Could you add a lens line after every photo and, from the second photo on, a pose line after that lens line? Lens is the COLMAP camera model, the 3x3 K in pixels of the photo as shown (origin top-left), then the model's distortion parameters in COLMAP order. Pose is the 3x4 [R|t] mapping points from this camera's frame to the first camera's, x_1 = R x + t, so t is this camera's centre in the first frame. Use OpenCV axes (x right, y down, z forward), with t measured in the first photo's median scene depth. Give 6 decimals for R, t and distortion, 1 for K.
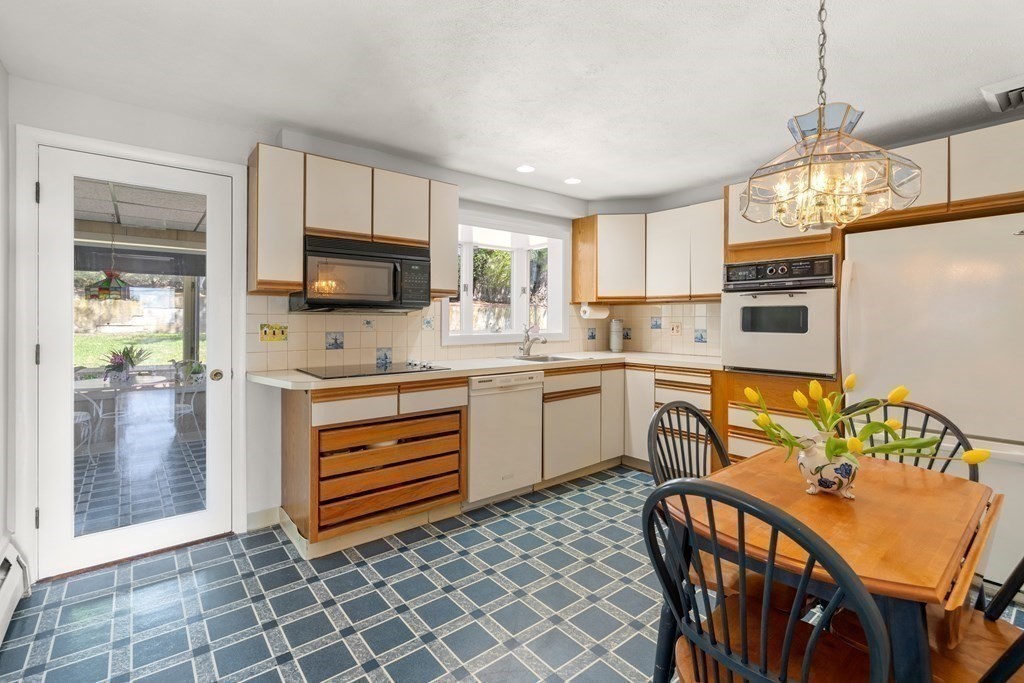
lens RADIAL K [[465.9, 0, 515.0], [0, 465.9, 319.0], [0, 0, 1]] dist [-0.009243, 0.002485]
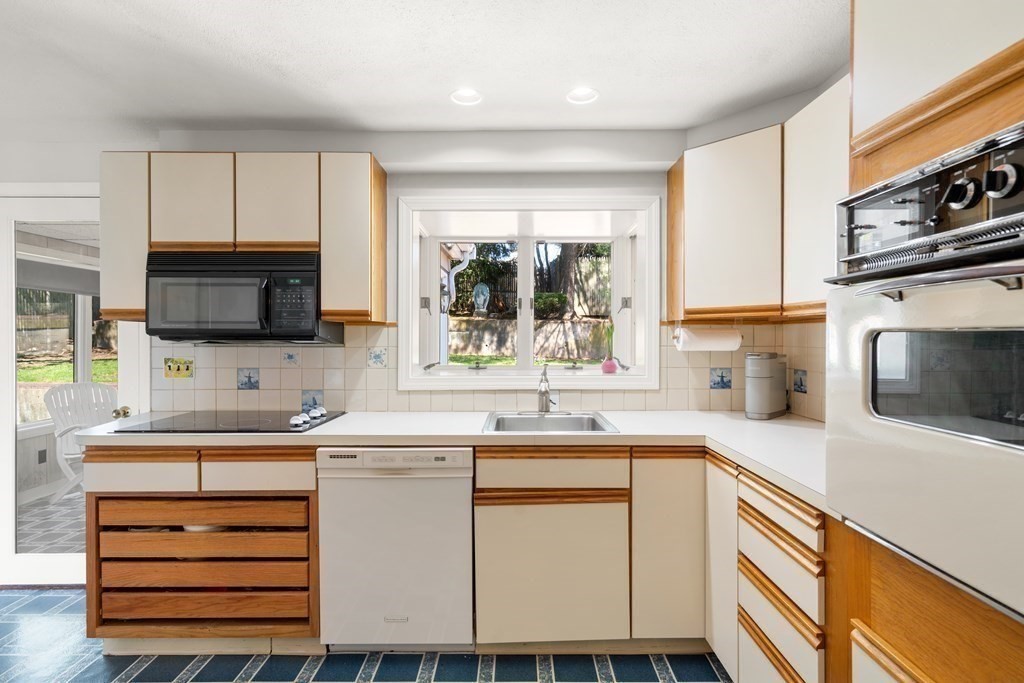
lens RADIAL K [[508.8, 0, 516.5], [0, 508.8, 339.9], [0, 0, 1]] dist [-0.001954, -0.000254]
pose [[0.777773, -0.000815, -0.628545, 0.521490], [0.002881, 0.999993, 0.002269, -0.021685], [0.628538, -0.003575, 0.777770, 0.595747]]
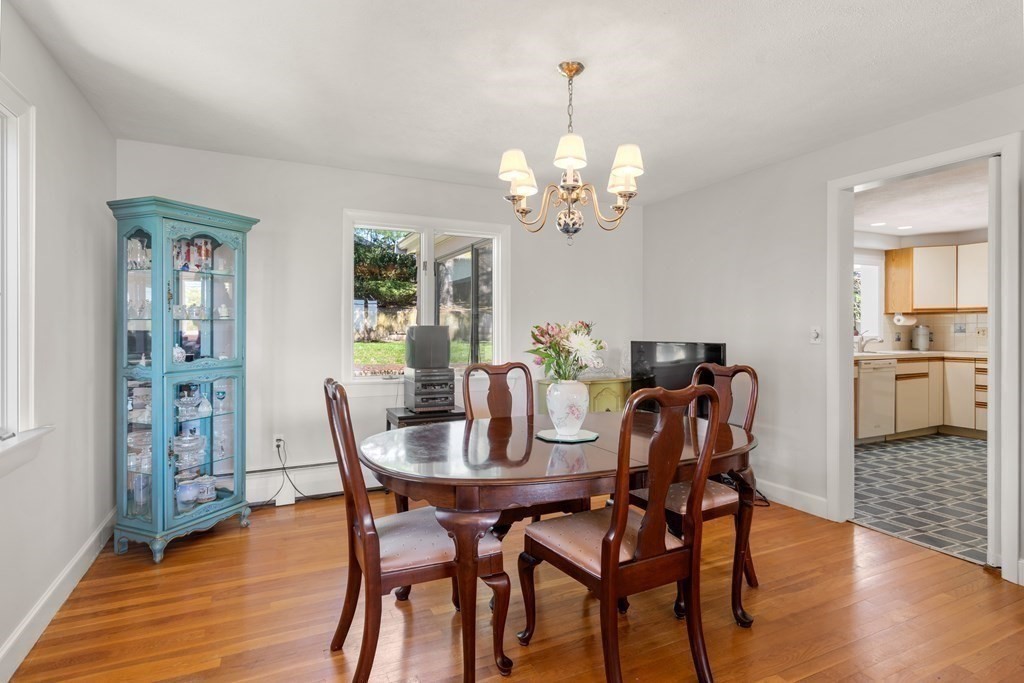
lens RADIAL K [[520.1, 0, 511.3], [0, 520.1, 332.5], [0, 0, 1]] dist [0.002803, -0.000016]
pose [[0.970048, -0.004130, -0.242878, -0.787041], [0.004920, 0.999984, 0.002646, 0.015048], [0.242864, -0.003762, 0.970053, -0.999207]]
